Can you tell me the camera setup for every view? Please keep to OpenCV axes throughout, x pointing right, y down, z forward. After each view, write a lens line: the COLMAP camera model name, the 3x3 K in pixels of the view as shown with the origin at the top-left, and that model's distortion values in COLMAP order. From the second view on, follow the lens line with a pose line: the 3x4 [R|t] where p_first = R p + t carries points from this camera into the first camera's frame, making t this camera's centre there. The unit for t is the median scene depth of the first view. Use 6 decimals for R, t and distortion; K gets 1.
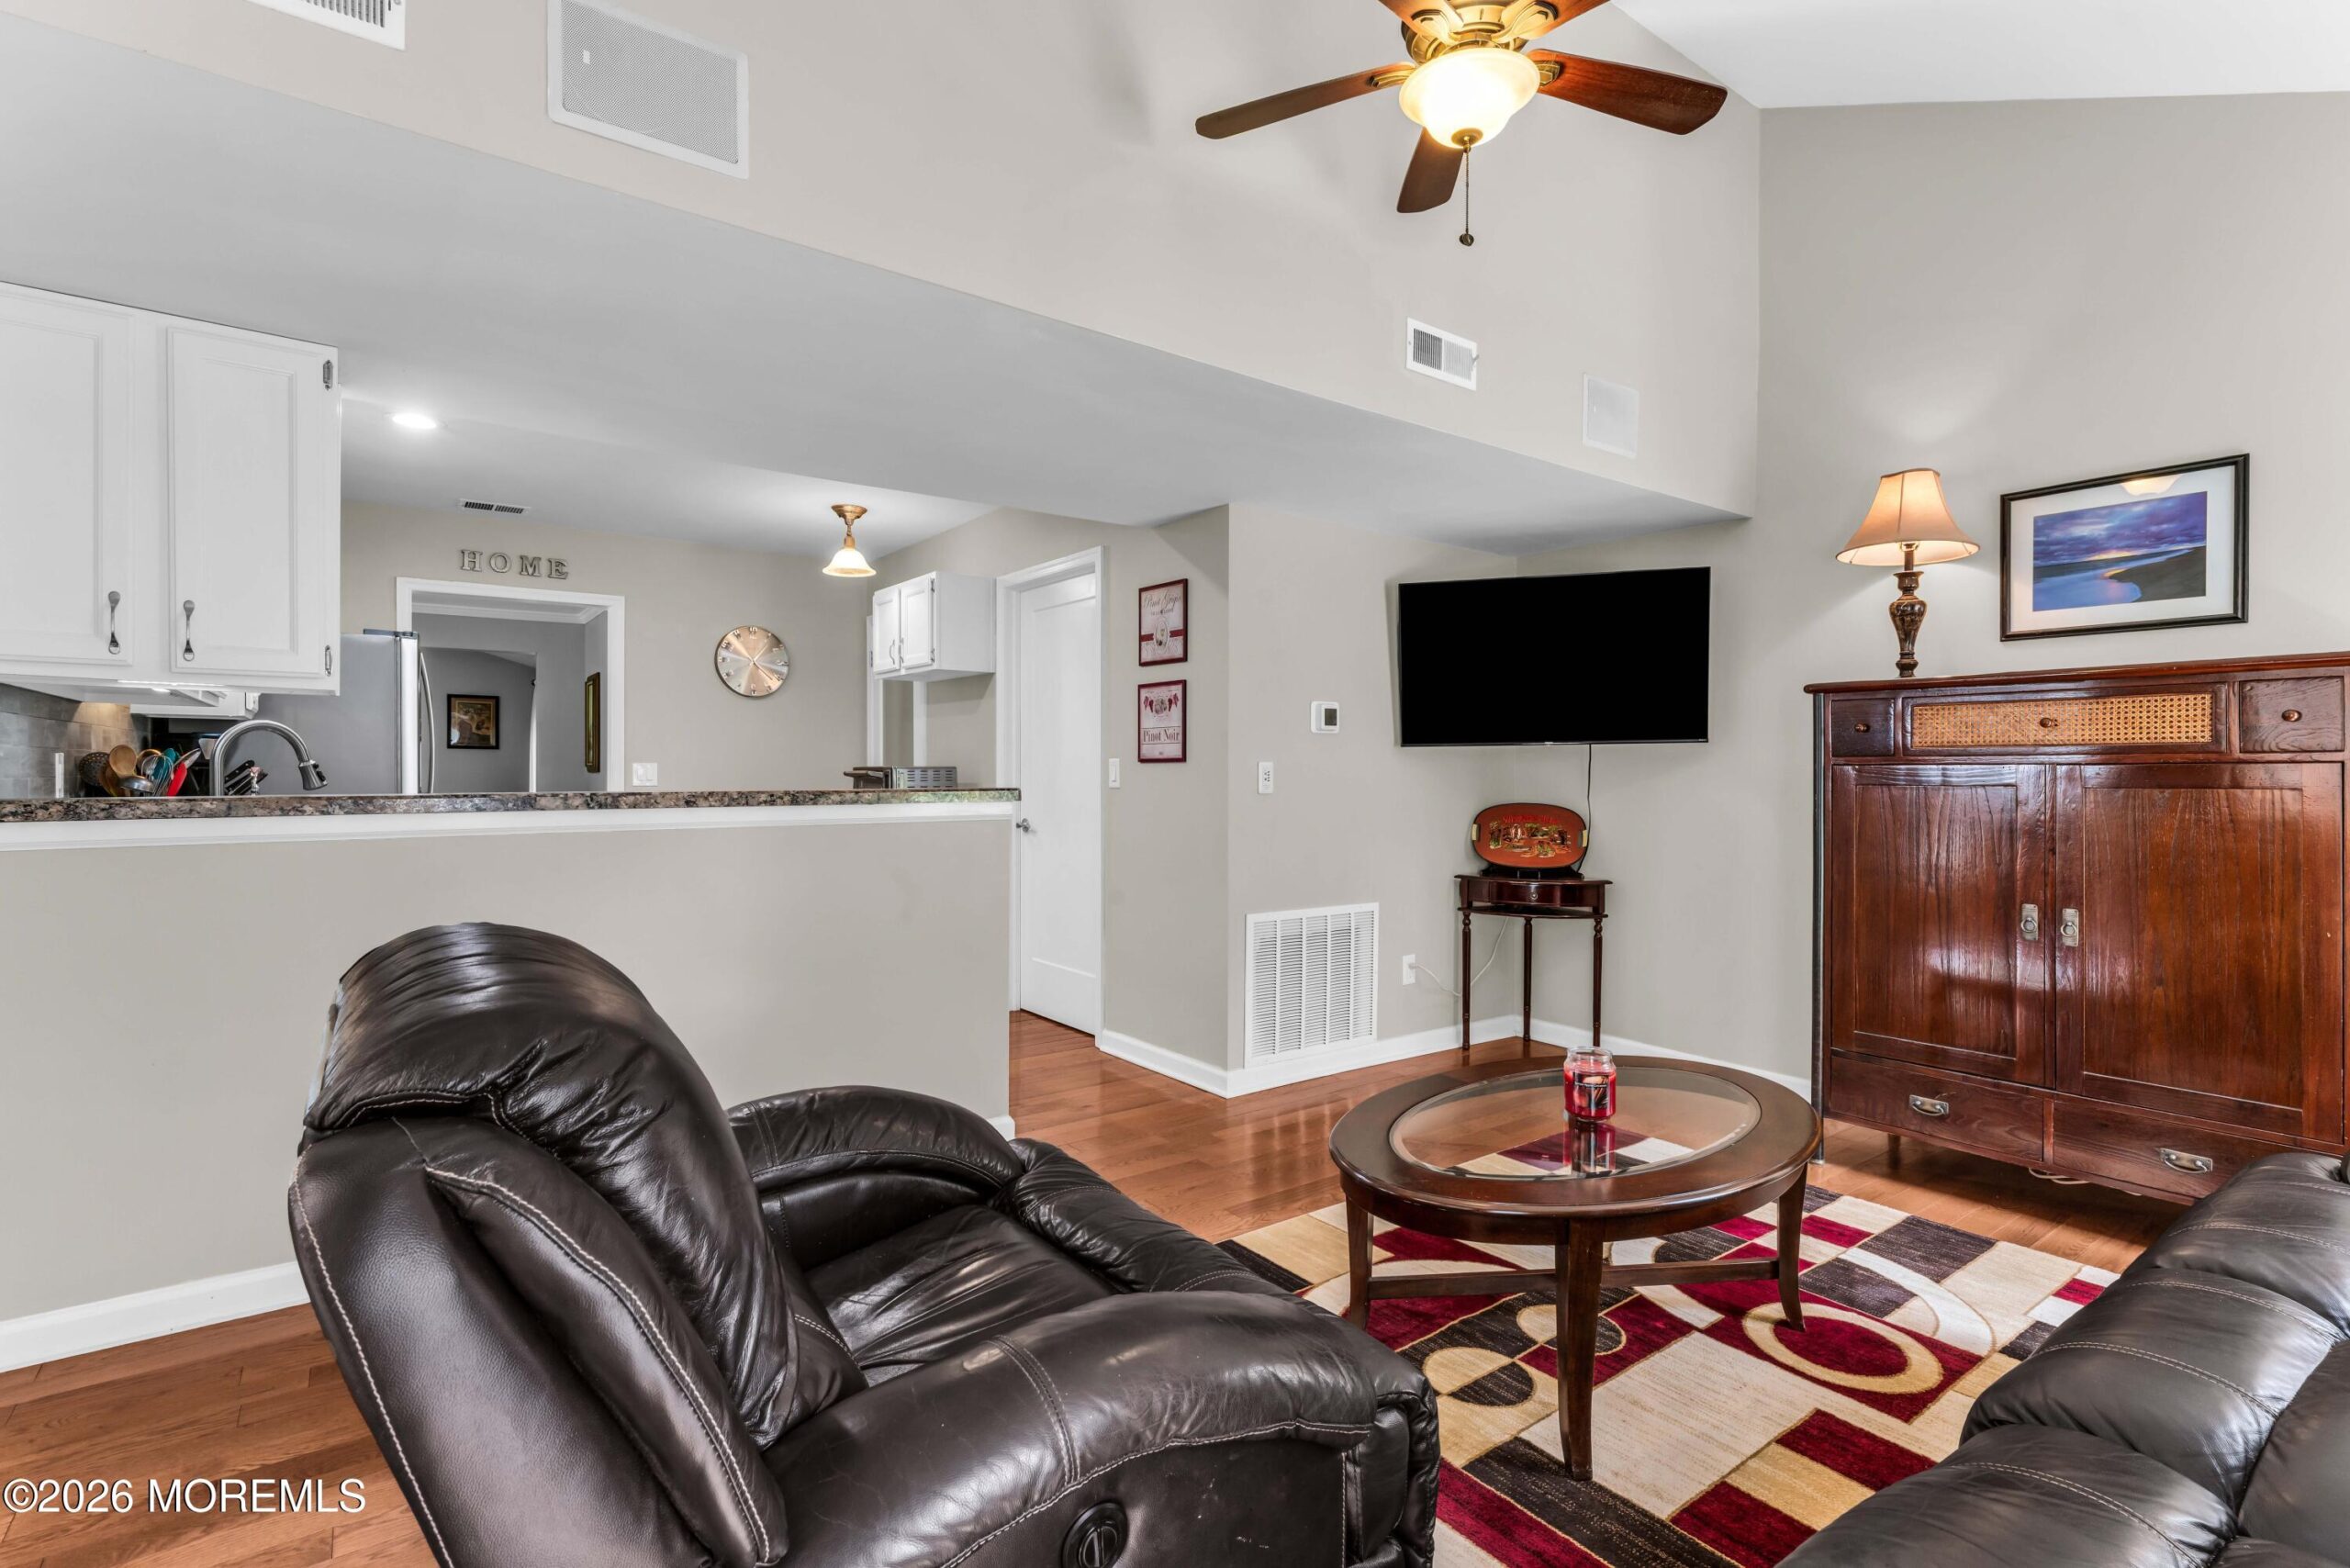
lens RADIAL K [[1101.3, 0, 1176.4], [0, 1101.3, 774.0], [0, 0, 1]] dist [-0.001806, -0.000380]
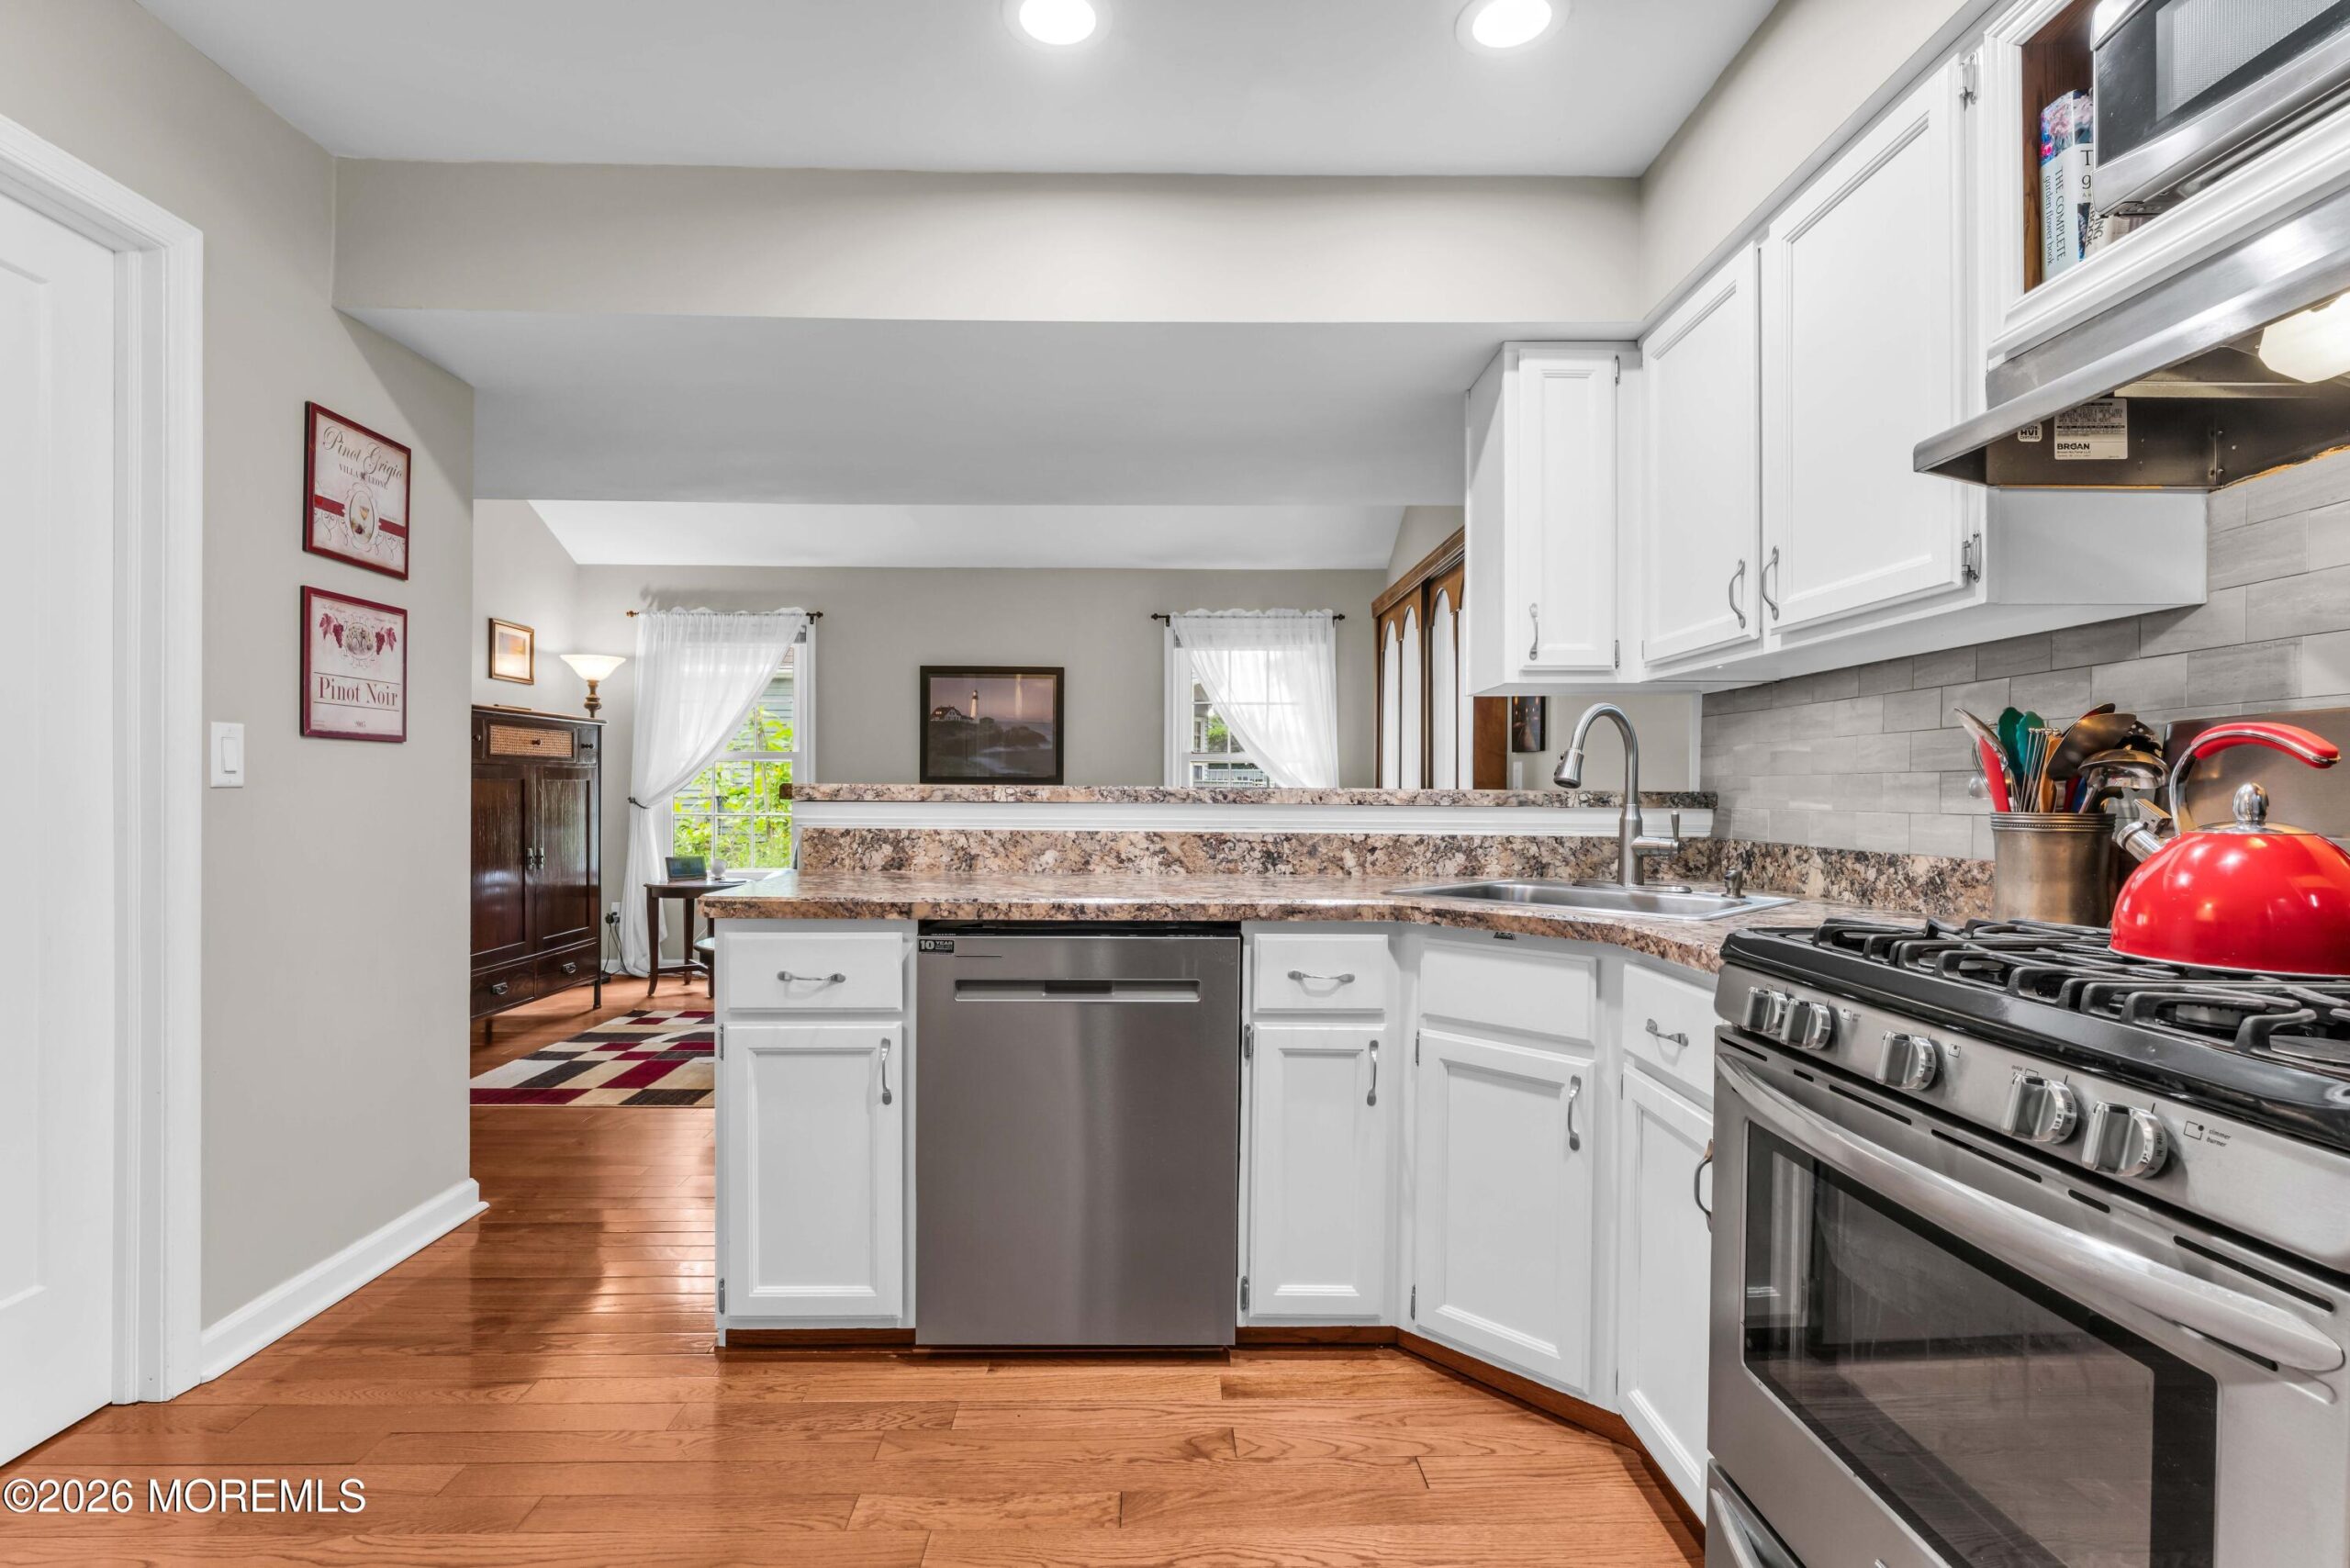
lens RADIAL K [[1101.3, 0, 1172.8], [0, 1101.3, 796.1], [0, 0, 1]] dist [-0.001806, -0.000380]
pose [[-0.816365, -0.009614, 0.577456, -0.701090], [-0.004408, 0.999936, 0.010416, 0.010794], [-0.577519, 0.005958, -0.816355, 1.251274]]
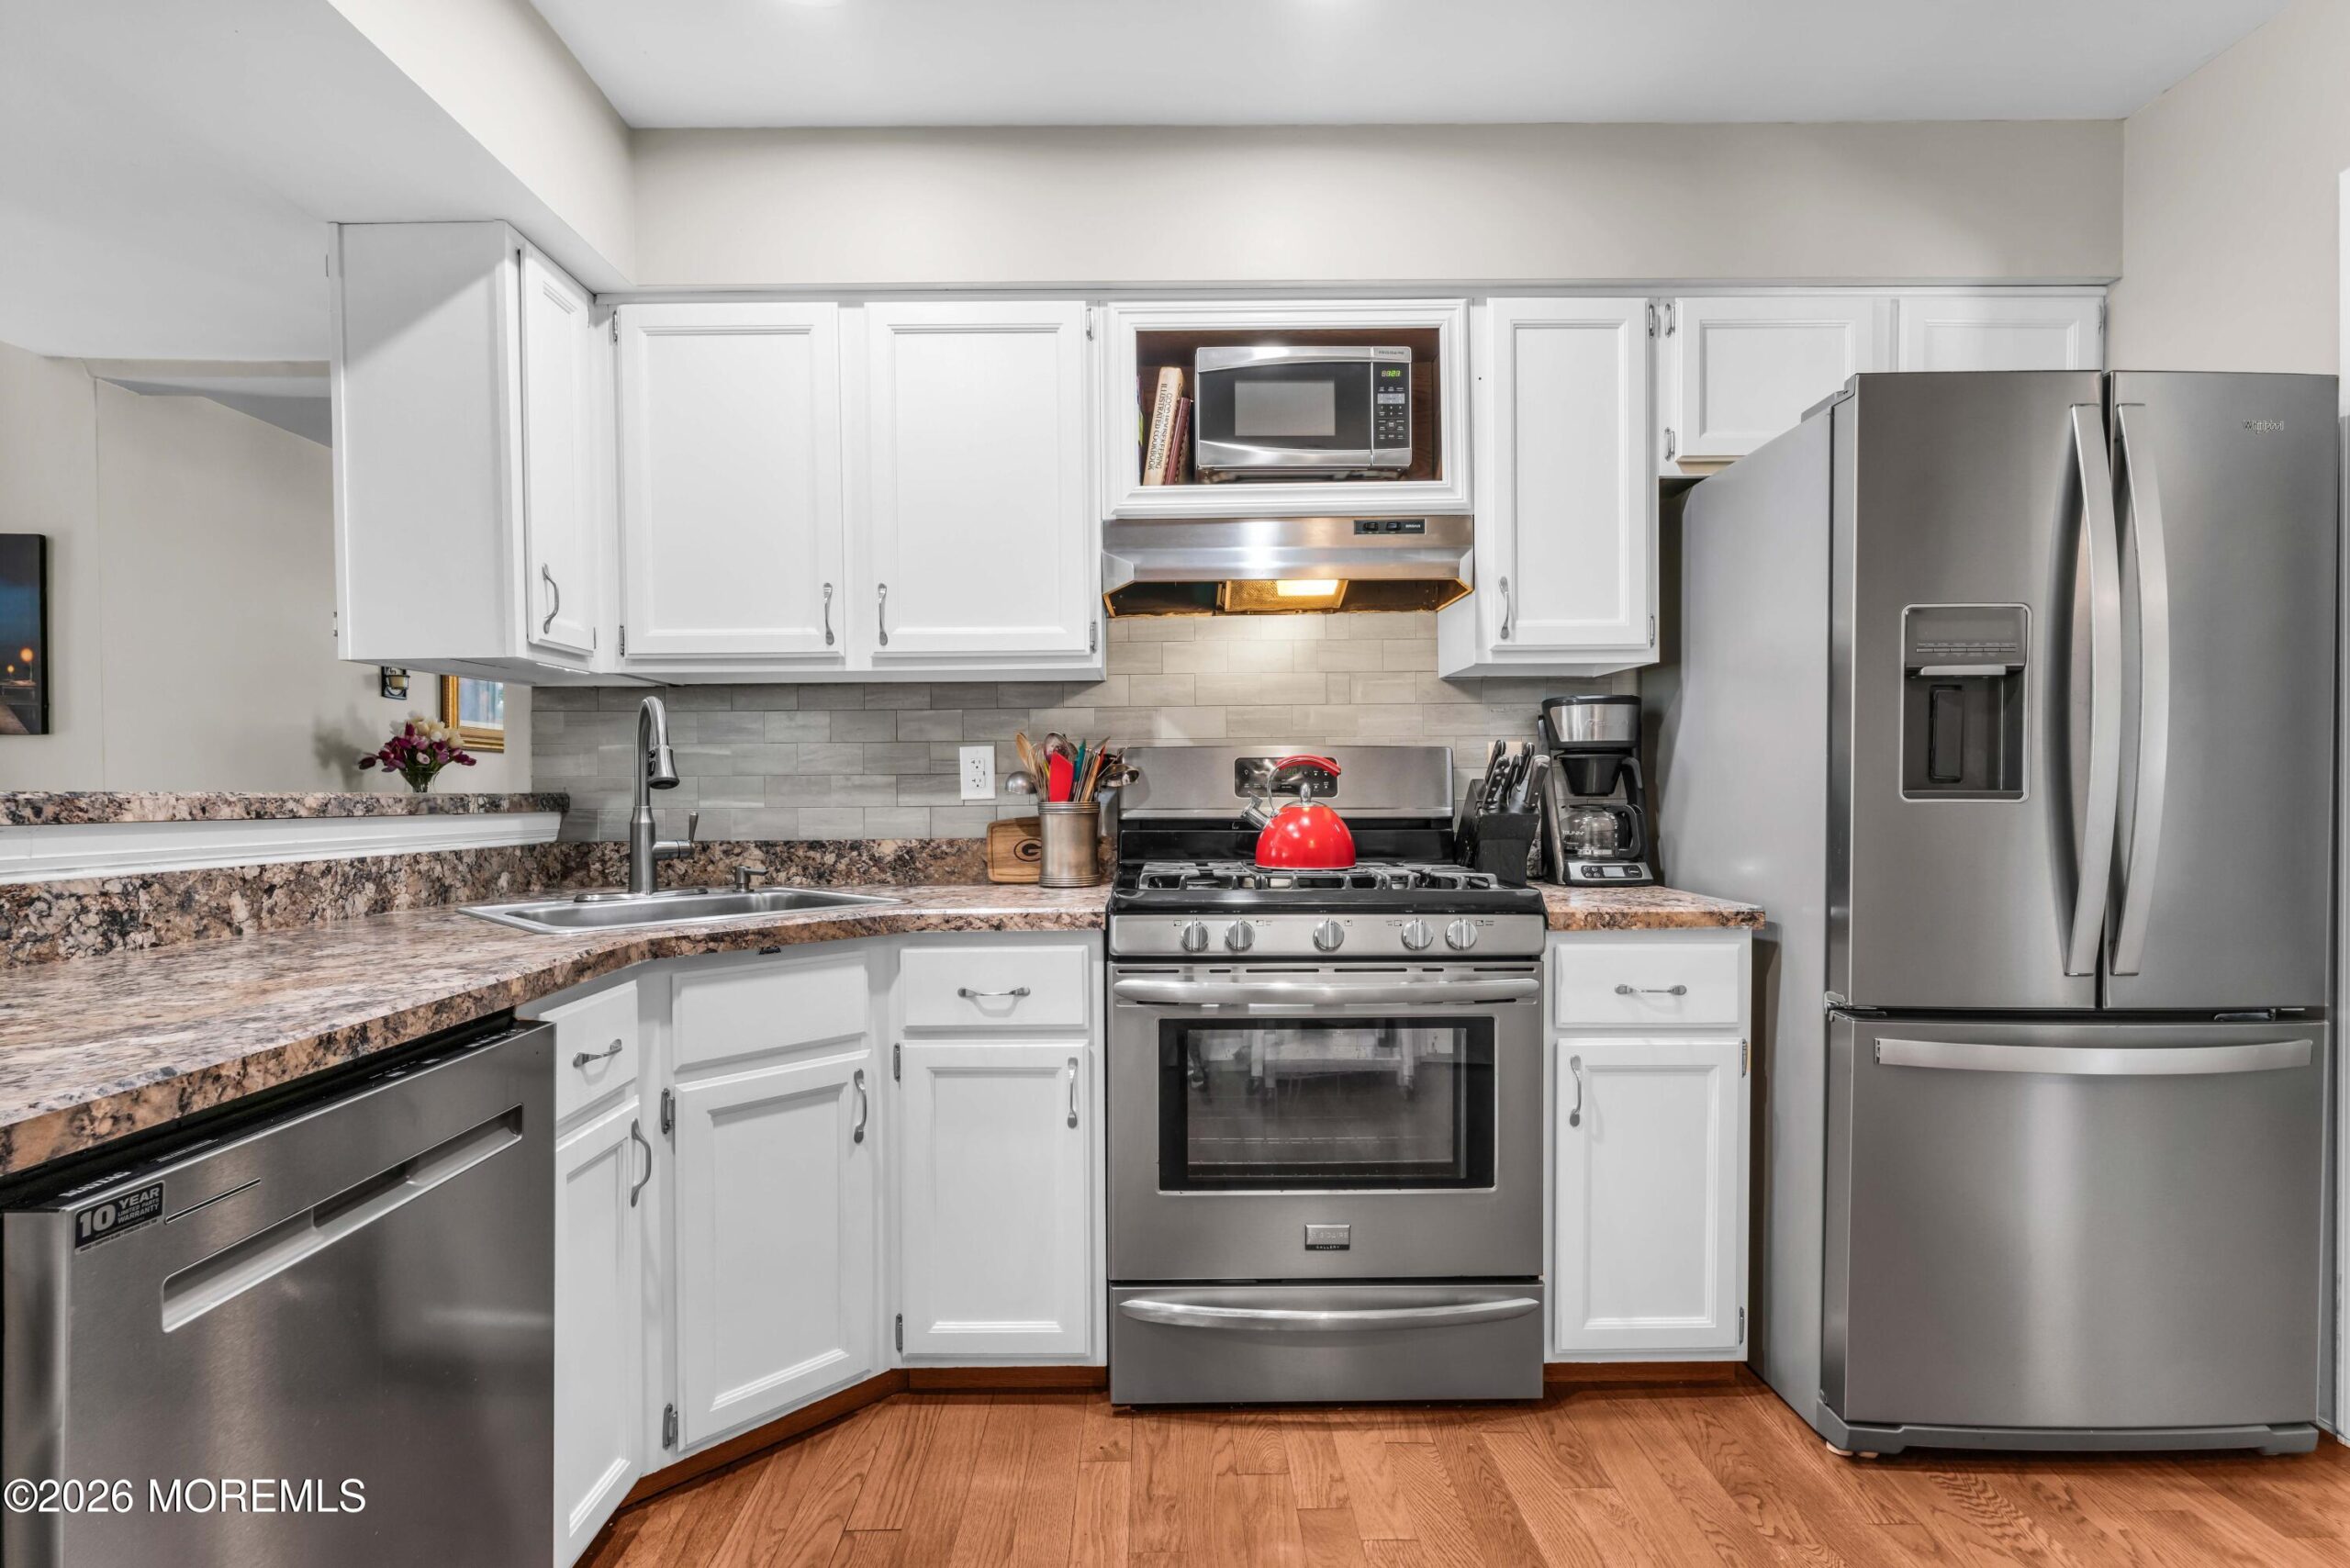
lens RADIAL K [[1101.3, 0, 1172.5], [0, 1101.3, 803.7], [0, 0, 1]] dist [-0.001806, -0.000380]
pose [[-0.584092, 0.012771, -0.811587, -0.286207], [0.002055, 0.999896, 0.014255, 0.011629], [0.811685, 0.006658, -0.584057, 1.164594]]
